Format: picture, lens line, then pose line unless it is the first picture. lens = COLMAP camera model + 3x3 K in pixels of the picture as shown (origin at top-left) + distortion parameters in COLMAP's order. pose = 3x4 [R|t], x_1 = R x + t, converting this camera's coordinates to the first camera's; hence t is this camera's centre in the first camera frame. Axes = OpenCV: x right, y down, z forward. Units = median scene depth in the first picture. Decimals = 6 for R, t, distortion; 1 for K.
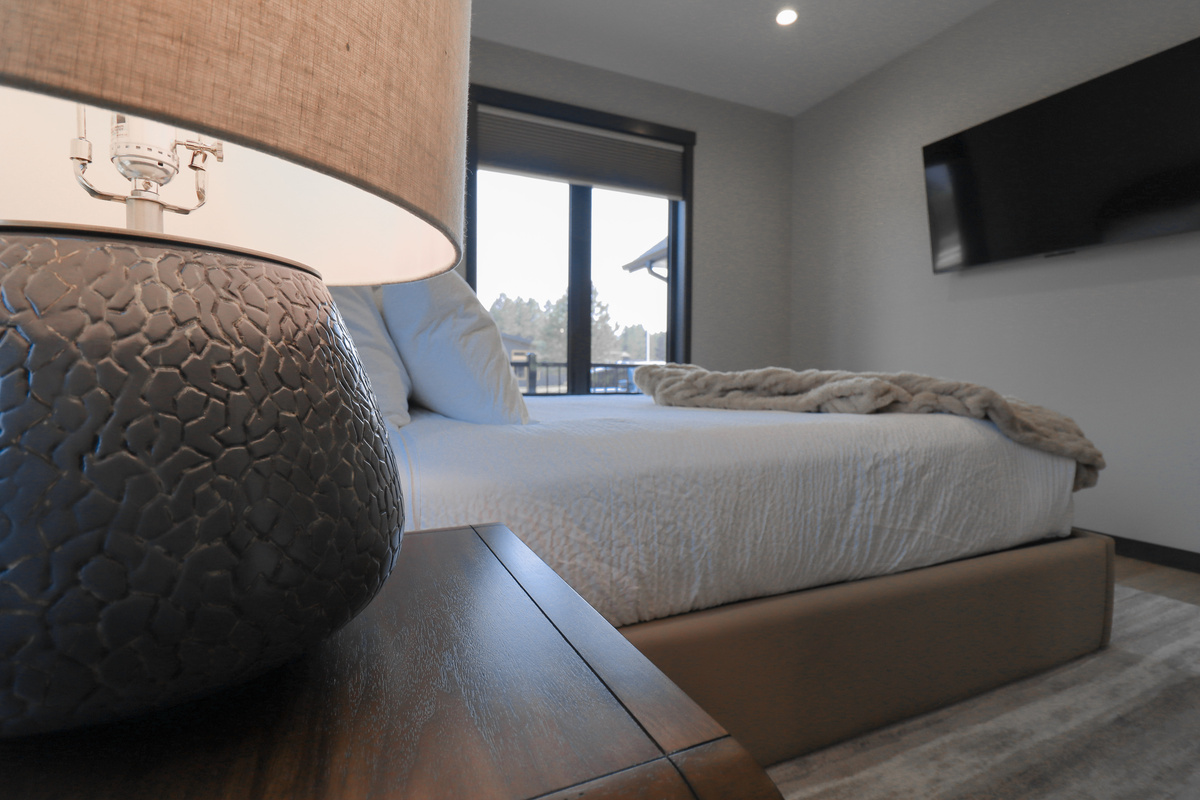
lens RADIAL K [[554.9, 0, 602.3], [0, 554.9, 403.8], [0, 0, 1]] dist [-0.011037, -0.007416]
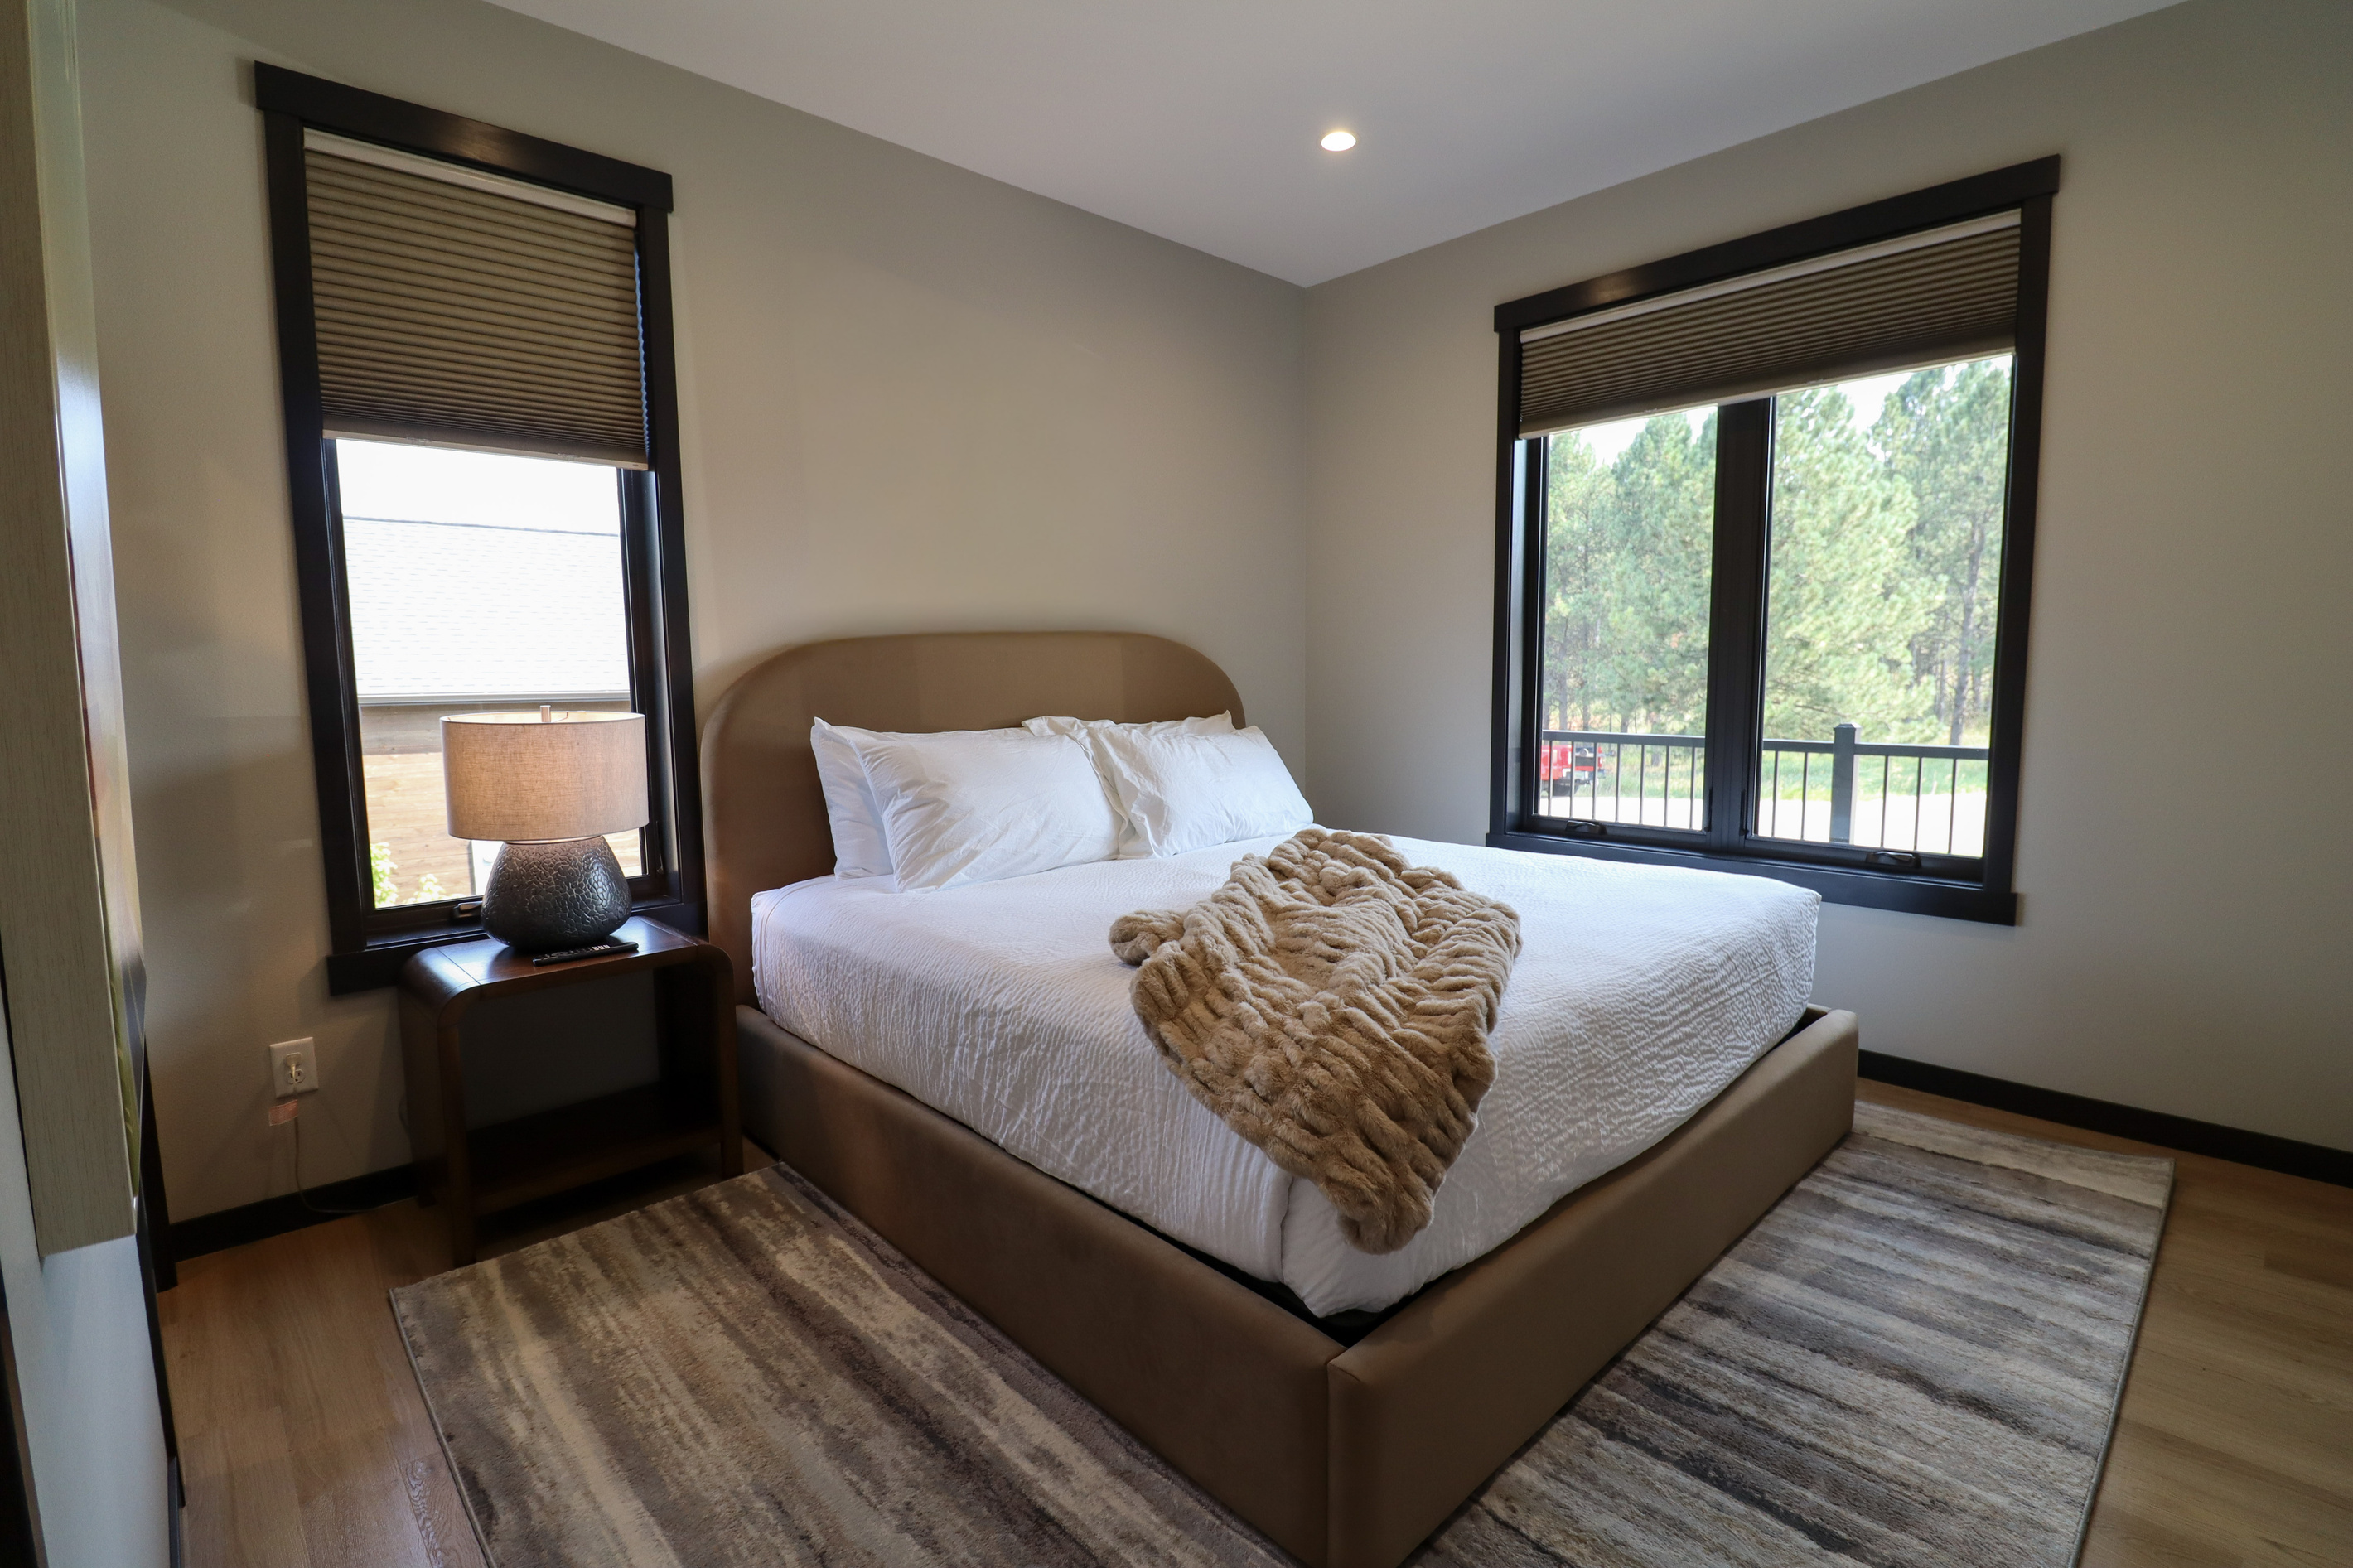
lens RADIAL K [[1087.9, 0, 1183.1], [0, 1087.9, 780.4], [0, 0, 1]] dist [-0.011037, -0.007416]
pose [[0.328905, 0.080300, -0.940943, 2.073434], [-0.027632, 0.996770, 0.075405, -0.371388], [0.943959, 0.001199, 0.330061, 0.708032]]
